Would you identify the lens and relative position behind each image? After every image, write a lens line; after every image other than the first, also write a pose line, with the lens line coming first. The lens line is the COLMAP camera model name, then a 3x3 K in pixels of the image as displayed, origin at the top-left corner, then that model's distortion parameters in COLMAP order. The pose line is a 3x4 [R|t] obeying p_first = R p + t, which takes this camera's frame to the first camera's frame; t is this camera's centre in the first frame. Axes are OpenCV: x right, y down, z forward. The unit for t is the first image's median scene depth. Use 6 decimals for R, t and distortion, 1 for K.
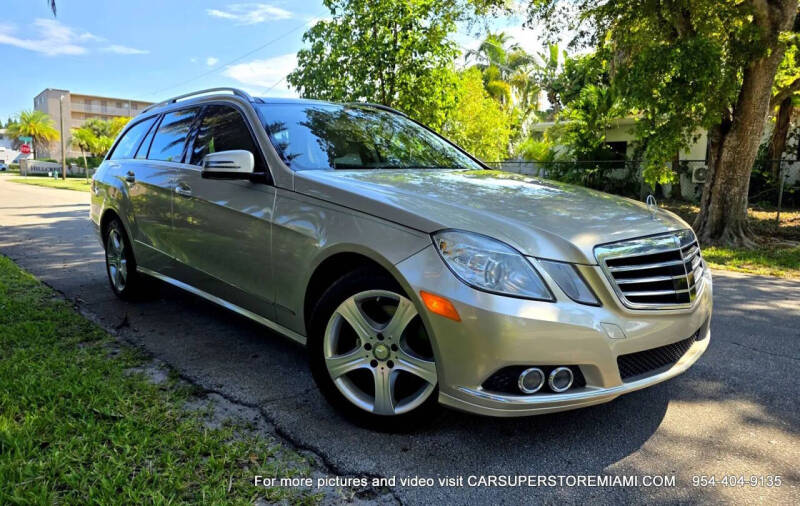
lens RADIAL K [[568.7, 0, 404.7], [0, 568.7, 257.1], [0, 0, 1]] dist [0.031694, -0.019871]
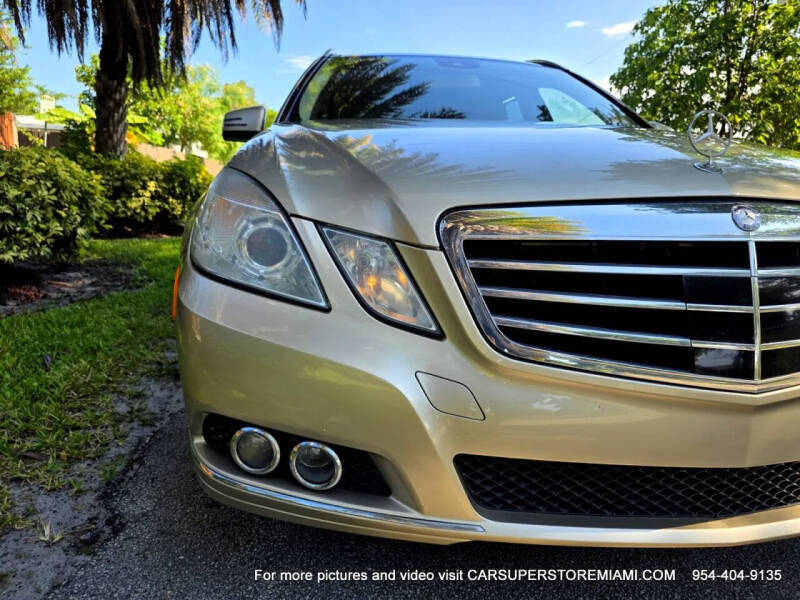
lens RADIAL K [[557.6, 0, 399.8], [0, 557.6, 302.3], [0, 0, 1]] dist [0.041633, -0.036394]
pose [[0.811904, 0.126347, -0.569955, 0.269305], [-0.102454, 0.991985, 0.073956, 0.012589], [0.574730, -0.001651, 0.818341, 0.290651]]
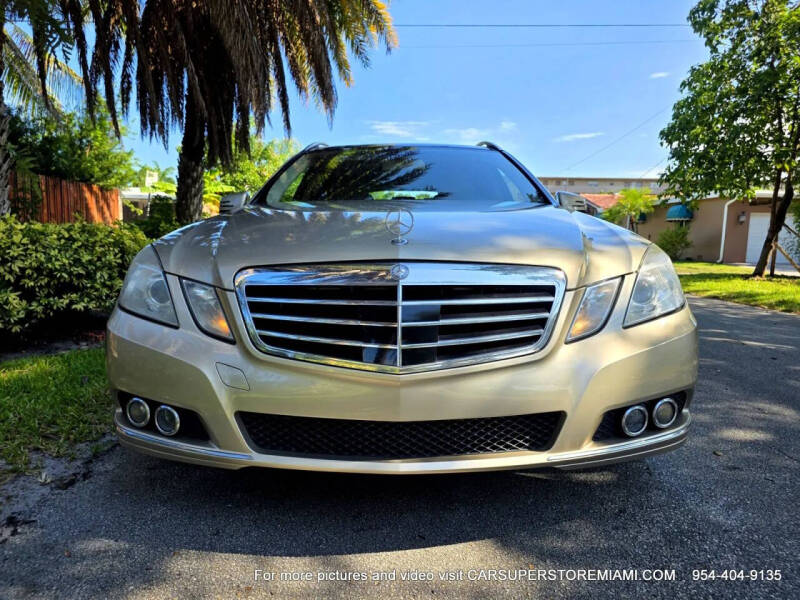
lens RADIAL K [[557.6, 0, 398.0], [0, 557.6, 300.5], [0, 0, 1]] dist [0.041633, -0.036394]
pose [[0.716838, 0.064394, -0.694259, 0.488646], [-0.098691, 0.995072, -0.009605, 0.005658], [0.690219, 0.075402, 0.719661, 0.283882]]
